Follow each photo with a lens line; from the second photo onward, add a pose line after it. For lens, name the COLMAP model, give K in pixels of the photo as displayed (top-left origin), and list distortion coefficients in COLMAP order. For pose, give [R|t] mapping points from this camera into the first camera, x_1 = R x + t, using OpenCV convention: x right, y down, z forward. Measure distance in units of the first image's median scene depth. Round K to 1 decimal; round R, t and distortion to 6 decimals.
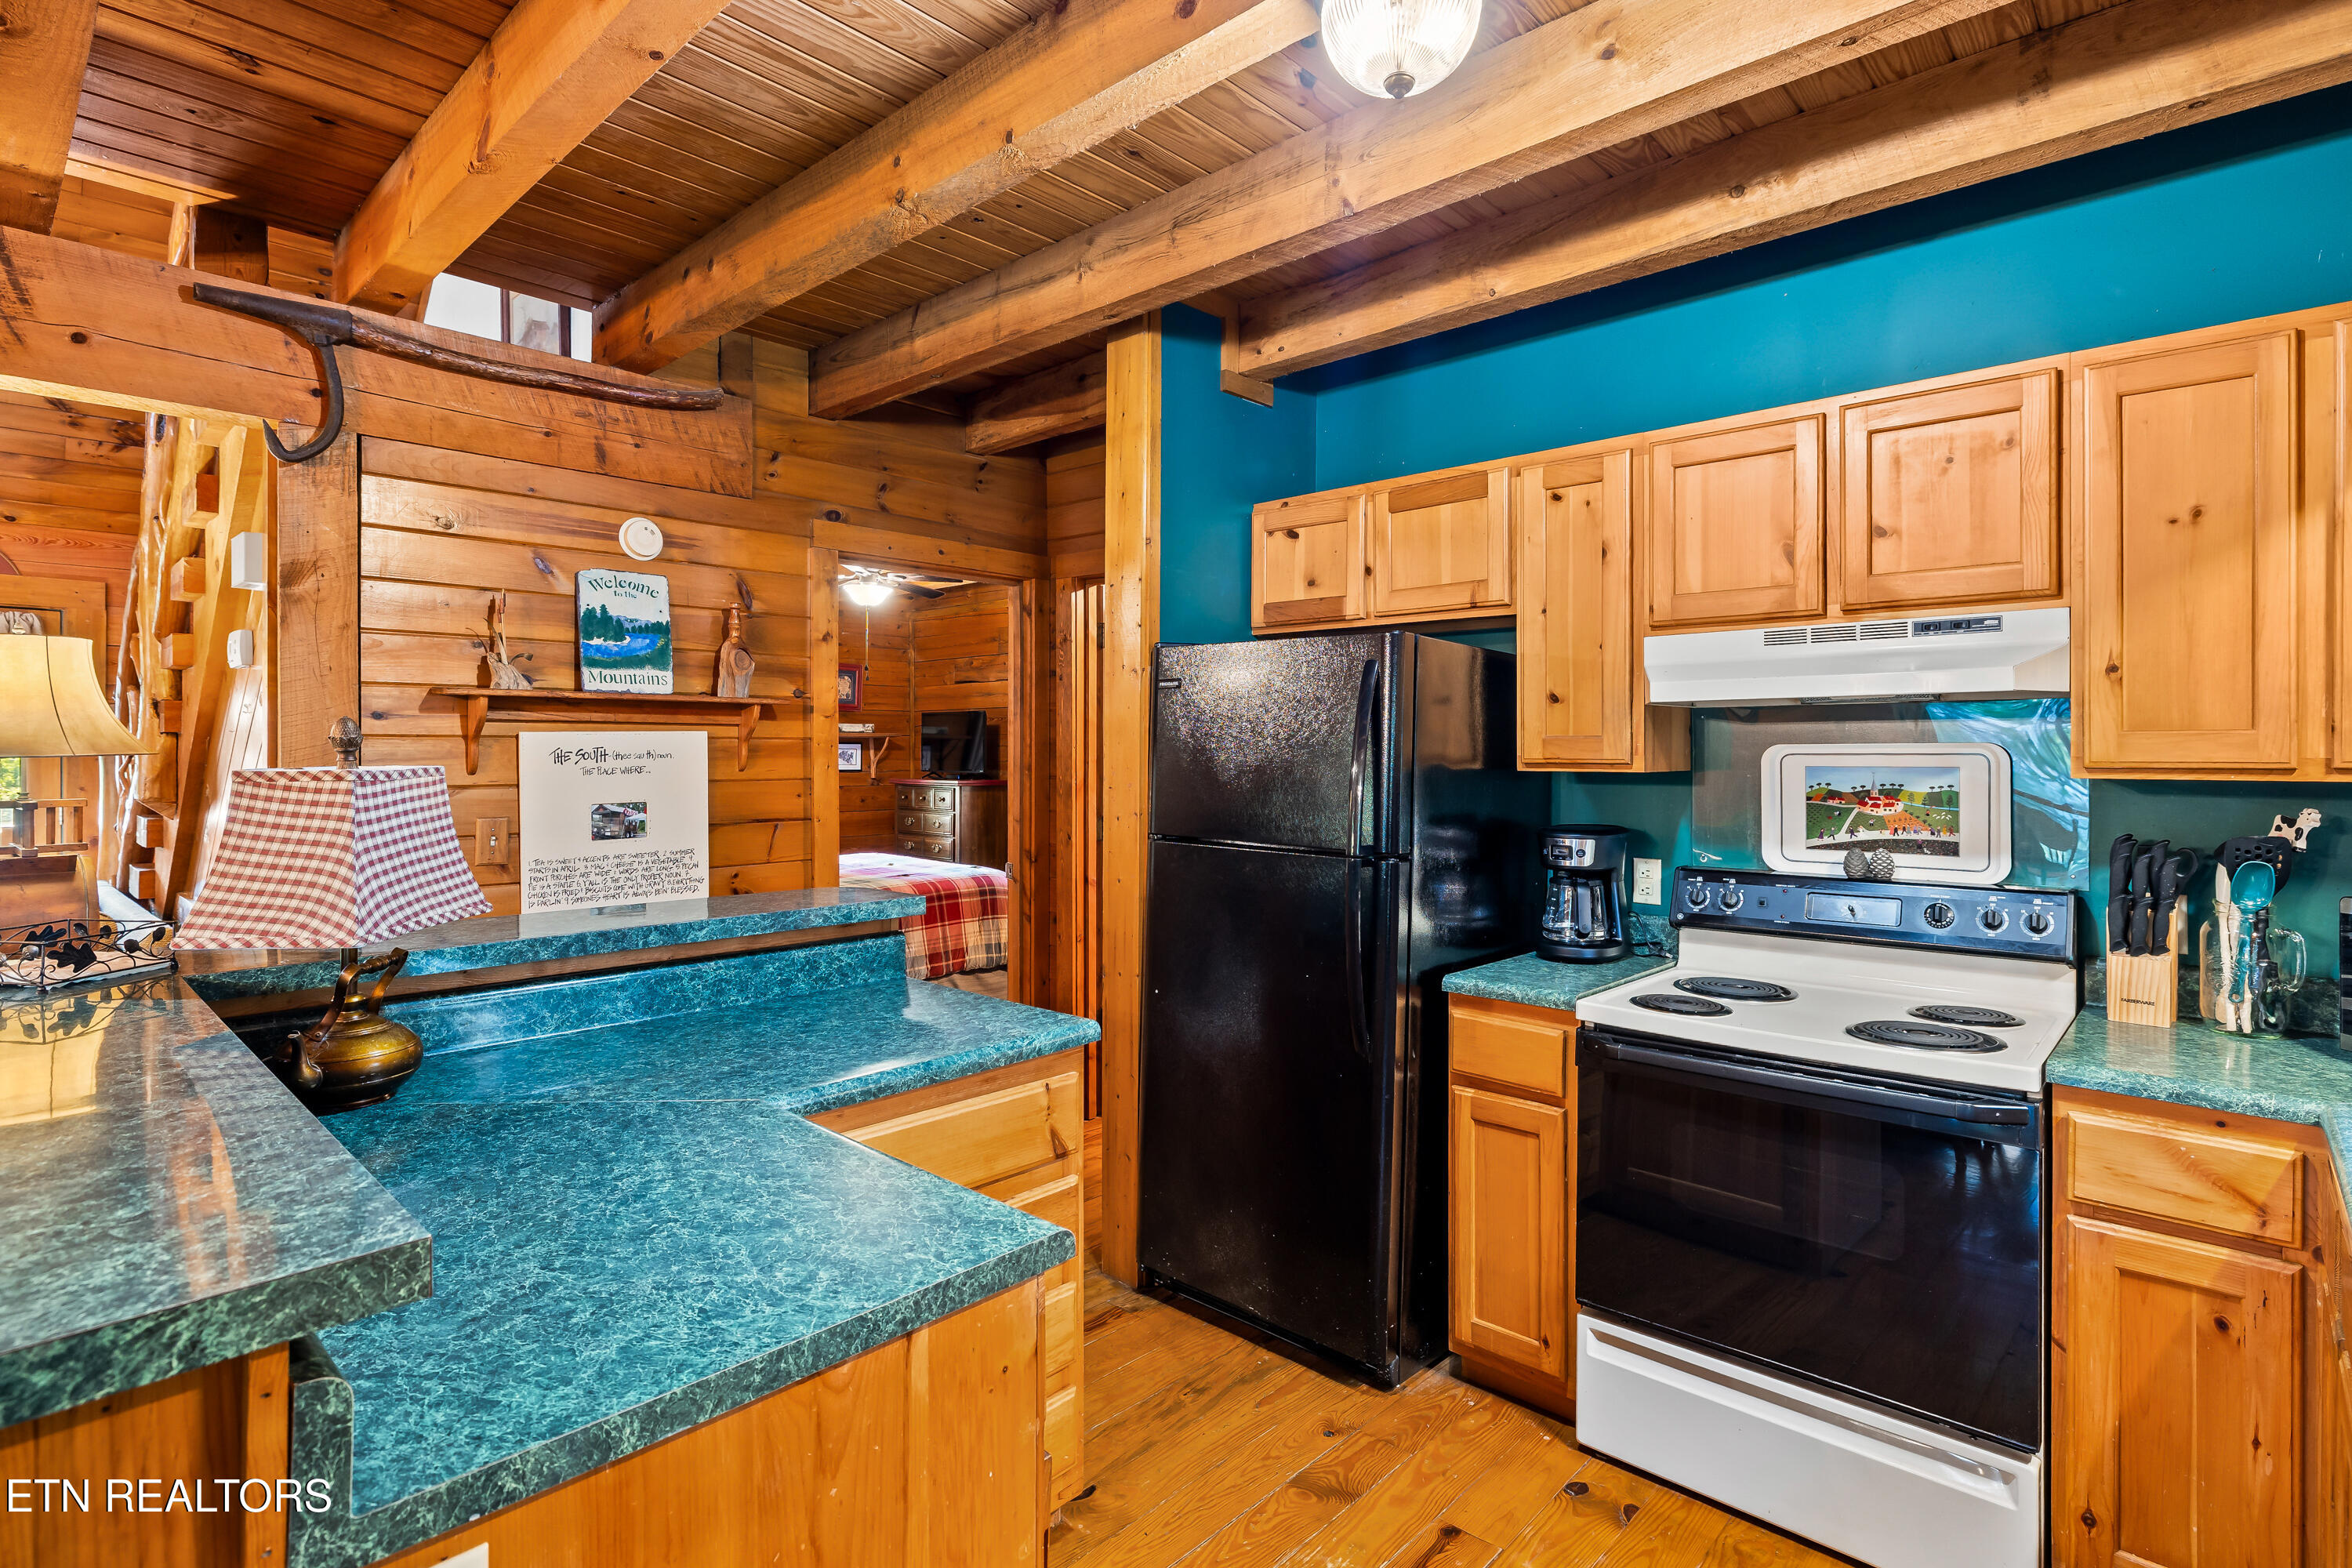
lens RADIAL K [[1139.1, 0, 1170.6], [0, 1139.1, 748.5], [0, 0, 1]] dist [-0.007402, 0.002733]
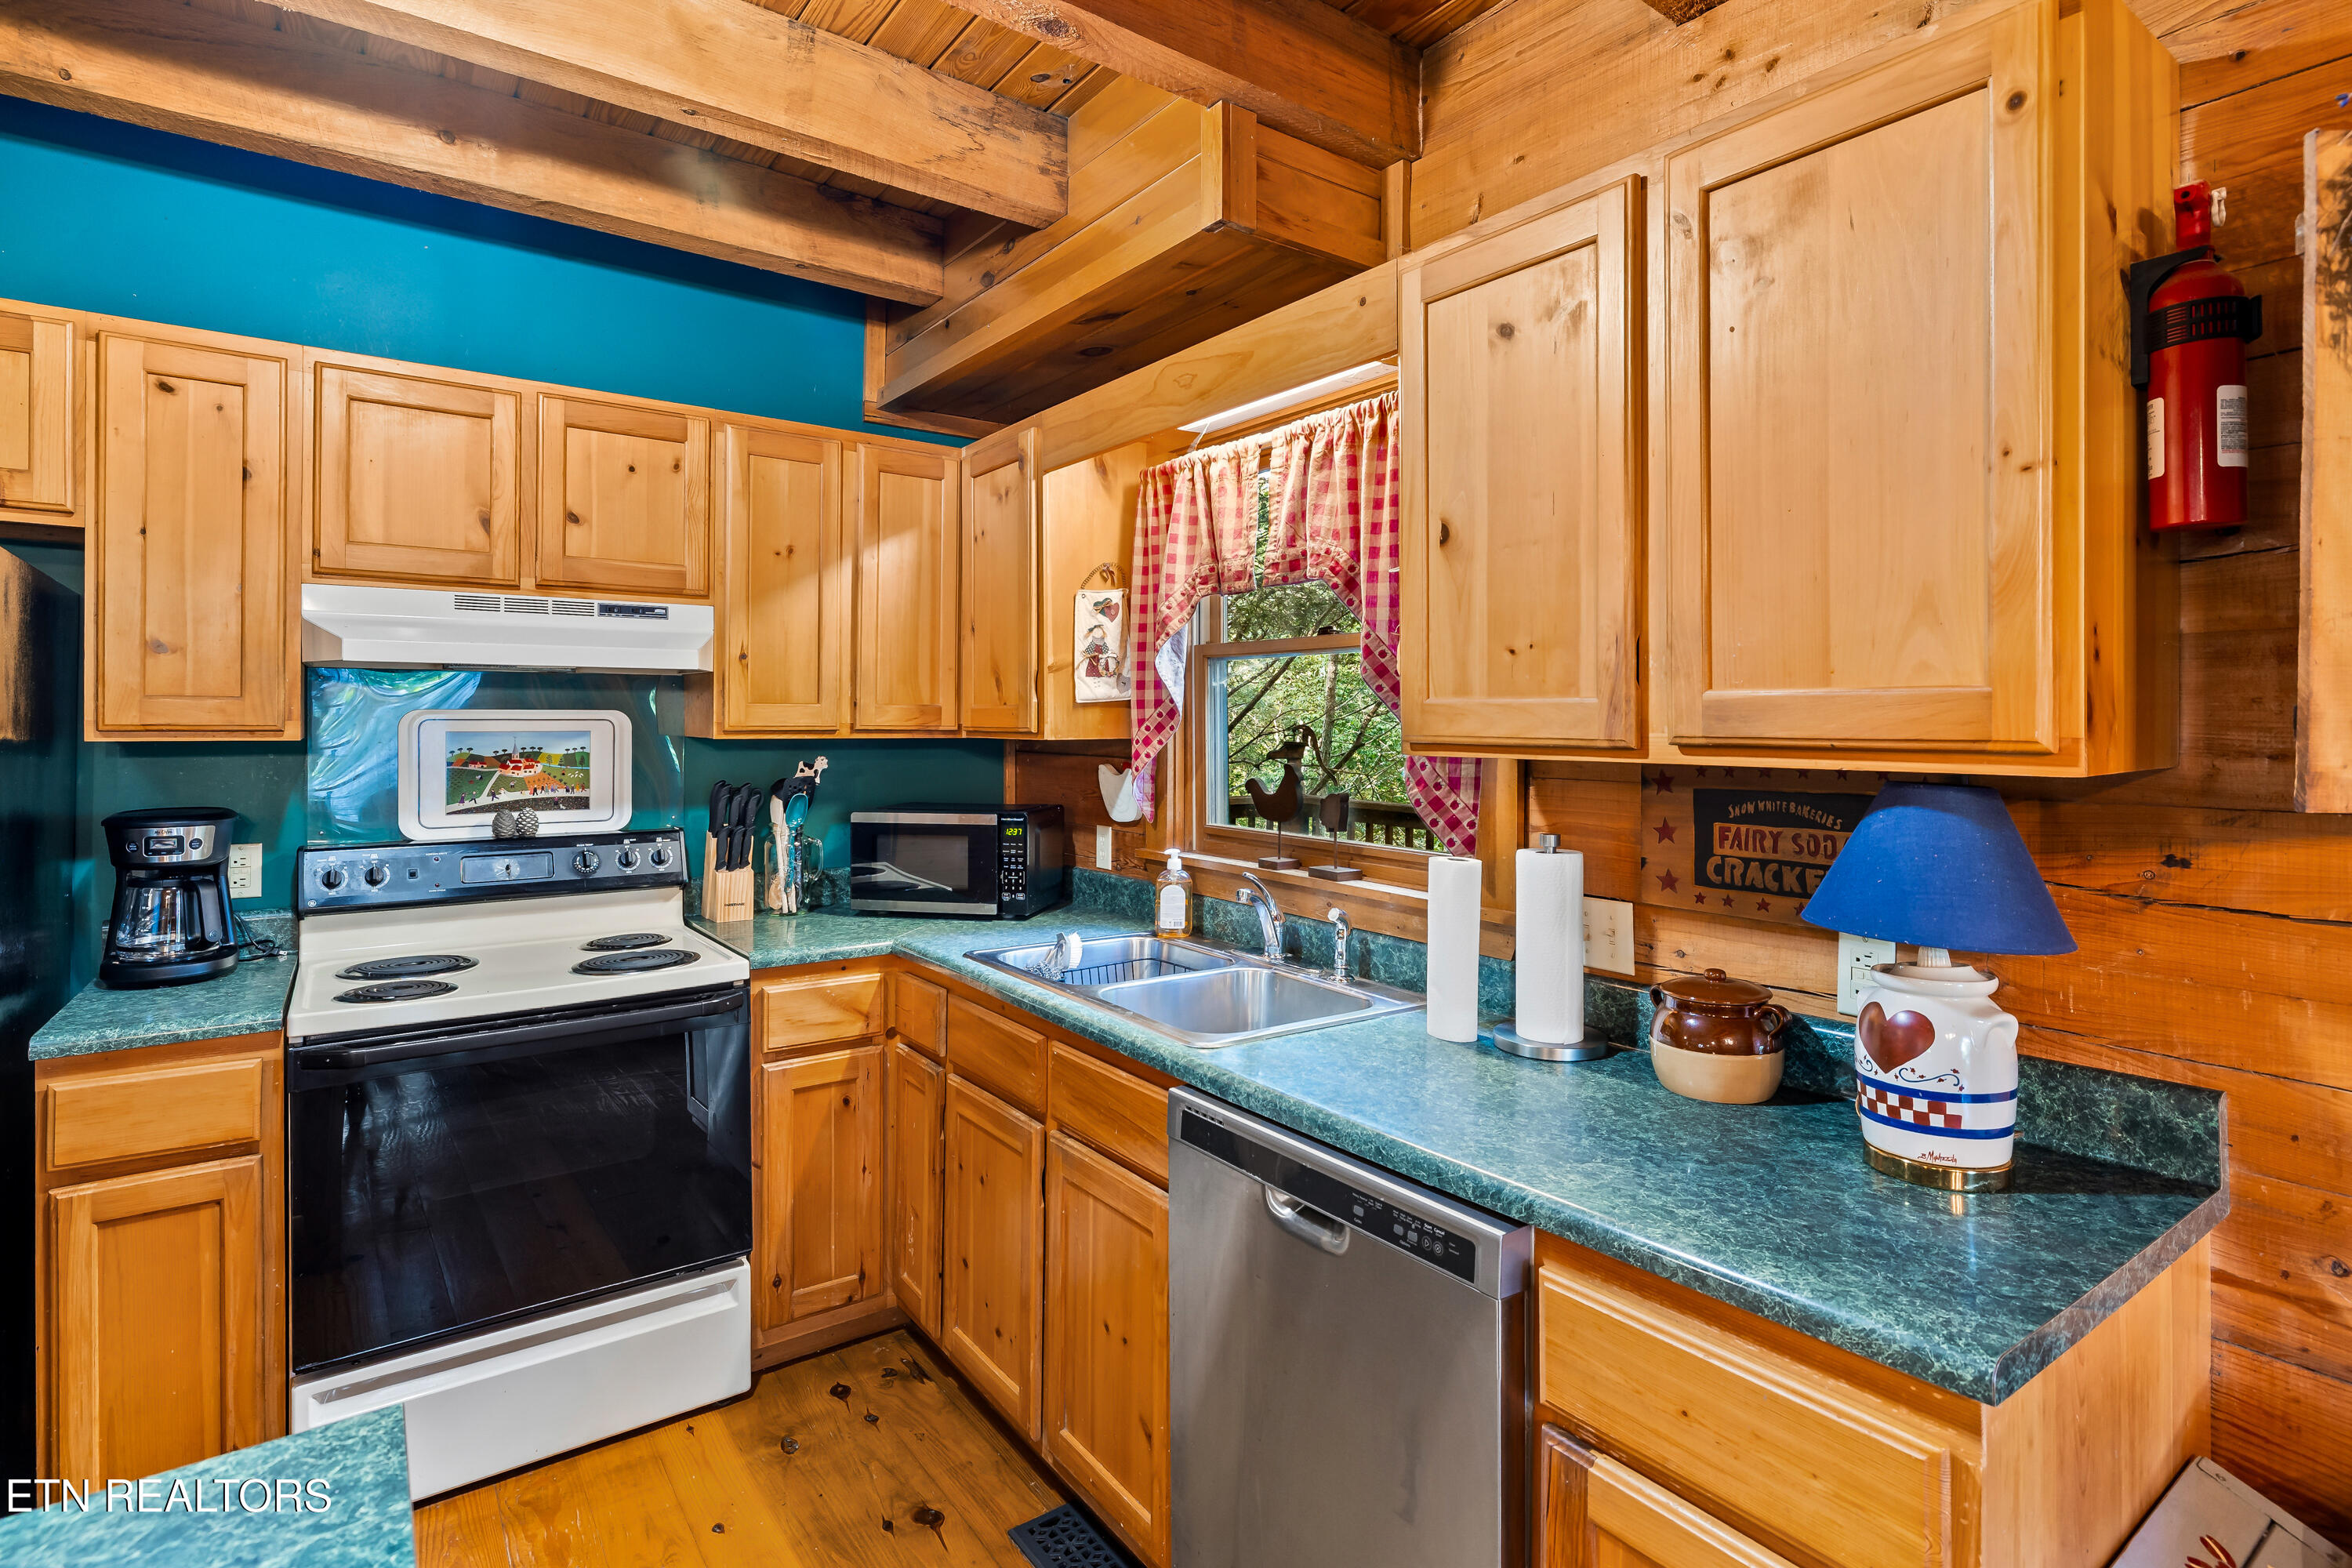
lens RADIAL K [[1139.1, 0, 1186.8], [0, 1139.1, 722.0], [0, 0, 1]] dist [-0.007402, 0.002733]
pose [[0.196510, -0.000574, 0.980502, -0.303511], [-0.006671, 0.999976, 0.001923, 0.000795], [-0.980479, -0.006918, 0.196501, 0.177850]]
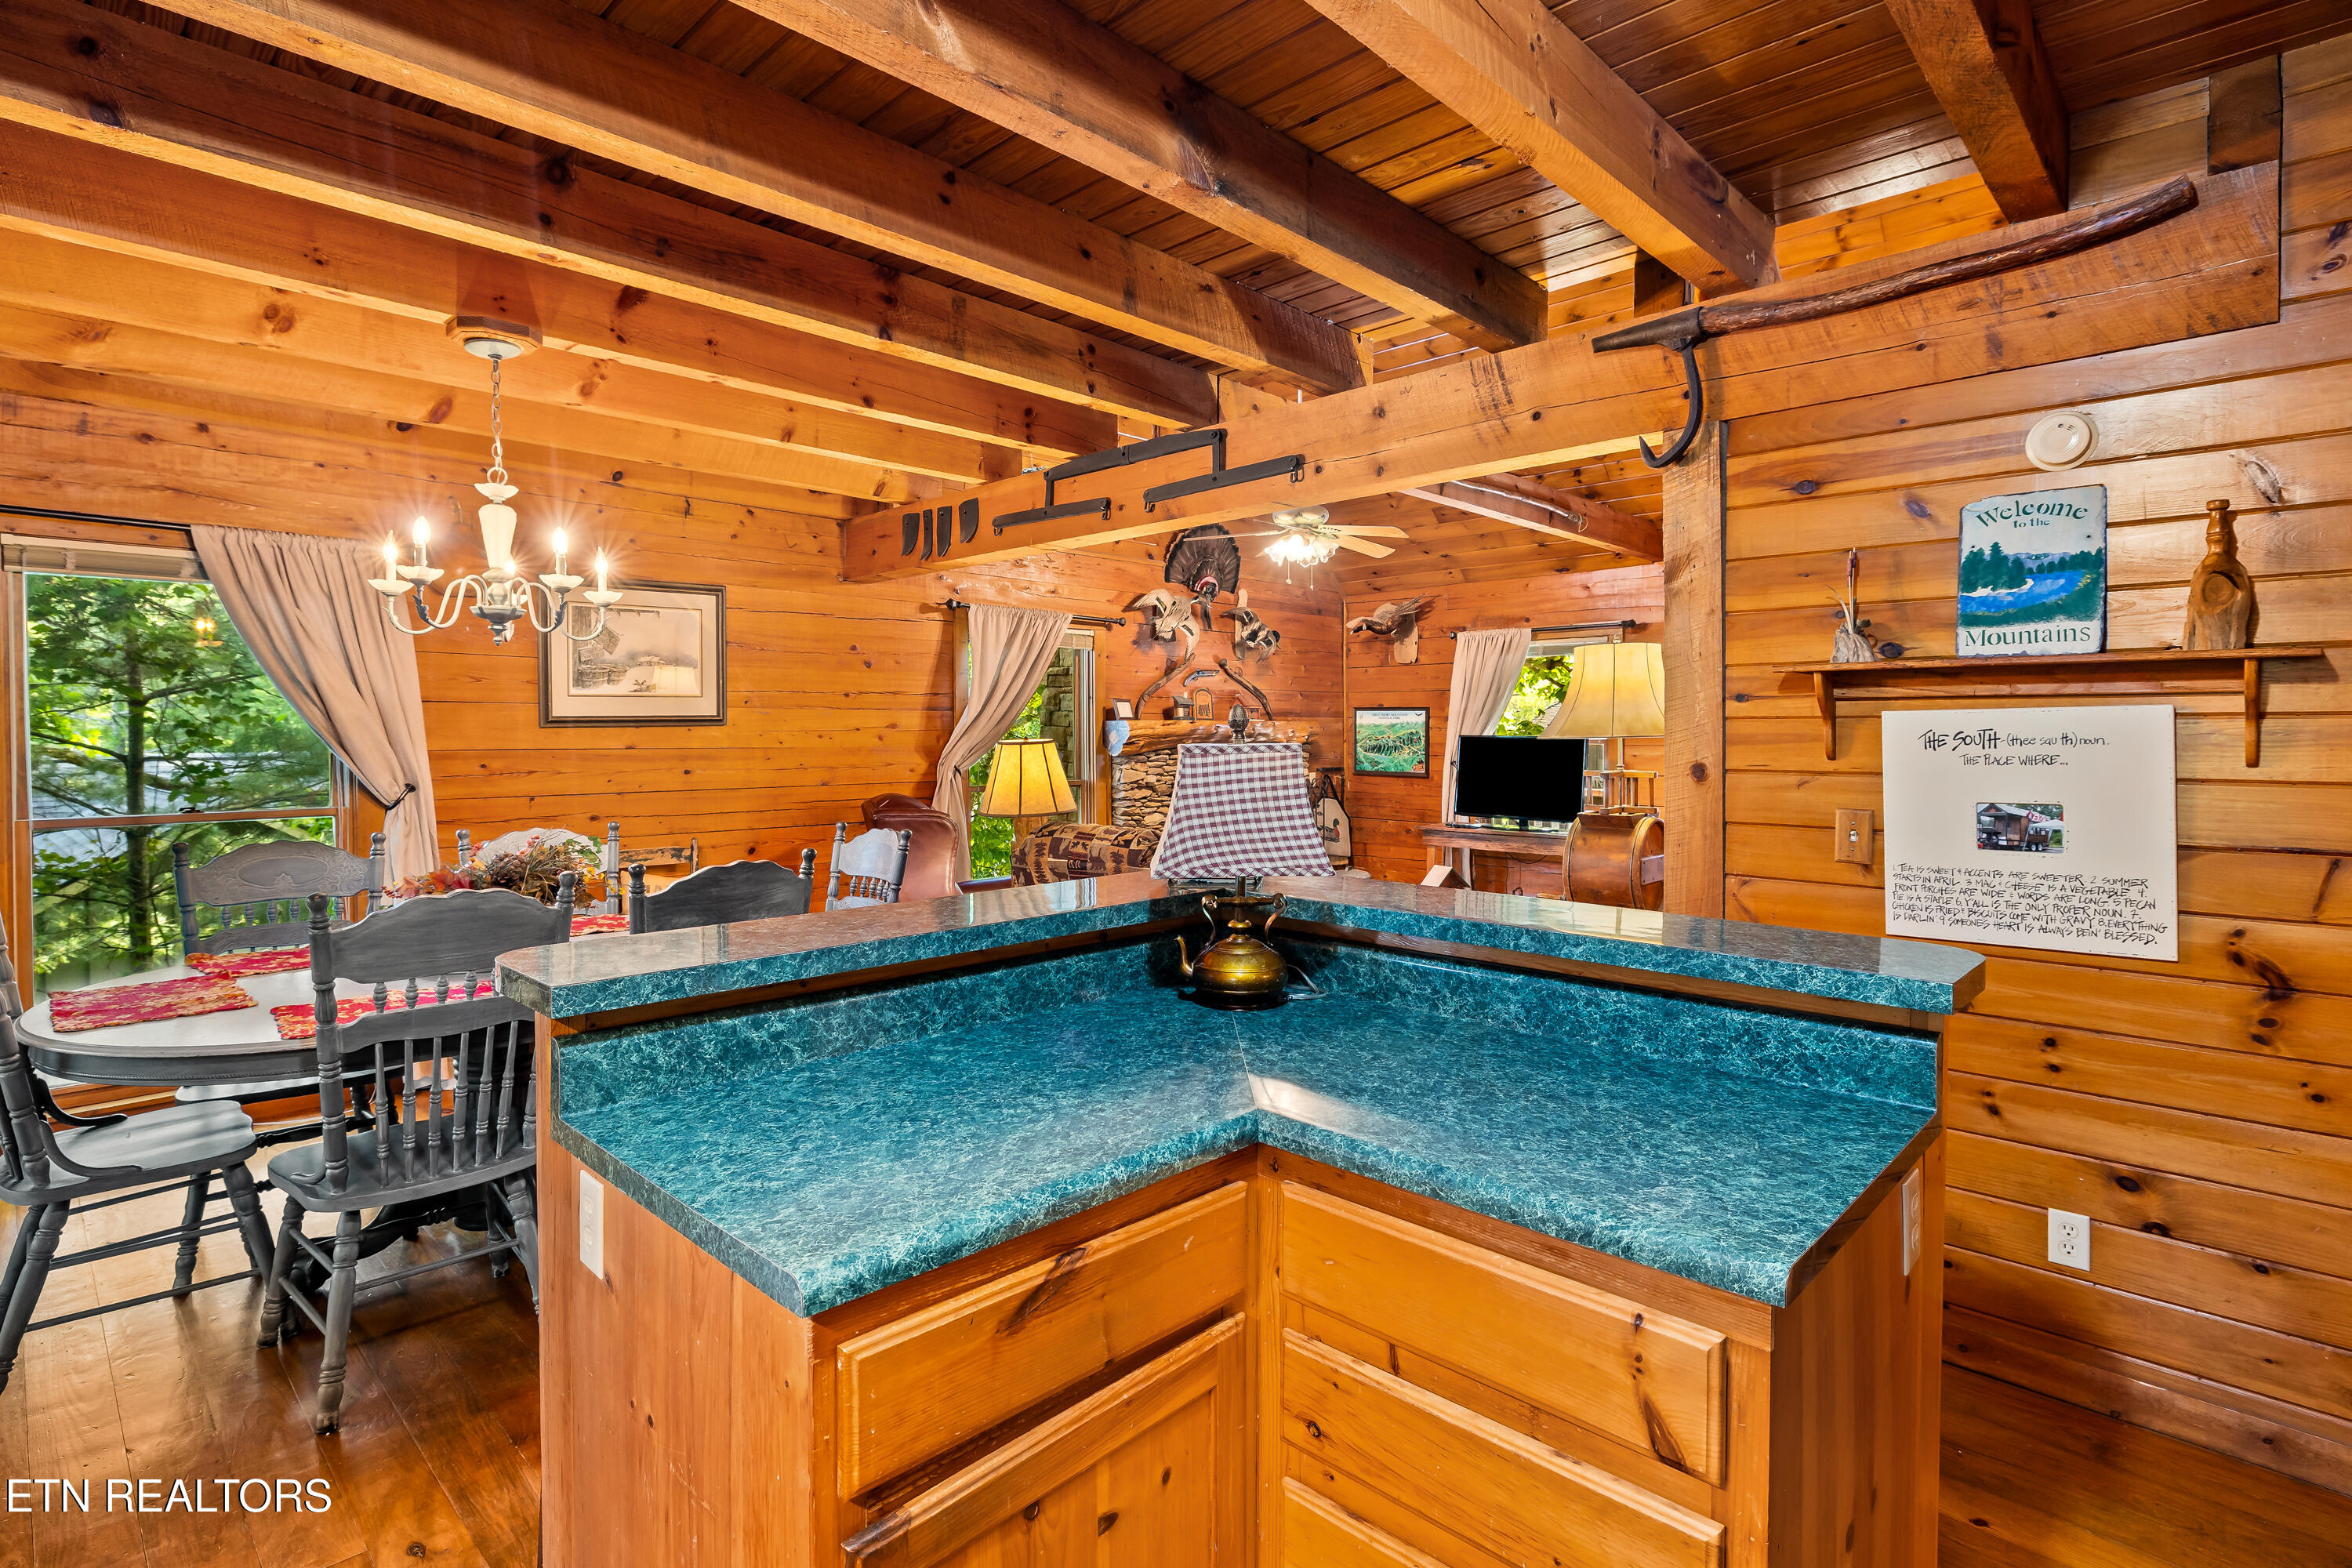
lens RADIAL K [[1139.1, 0, 1199.5], [0, 1139.1, 743.9], [0, 0, 1]] dist [-0.007402, 0.002733]
pose [[-0.012276, 0.009891, -0.999876, 0.352242], [-0.002452, 0.999948, 0.009921, 0.003362], [0.999922, 0.002573, -0.012251, 0.612663]]
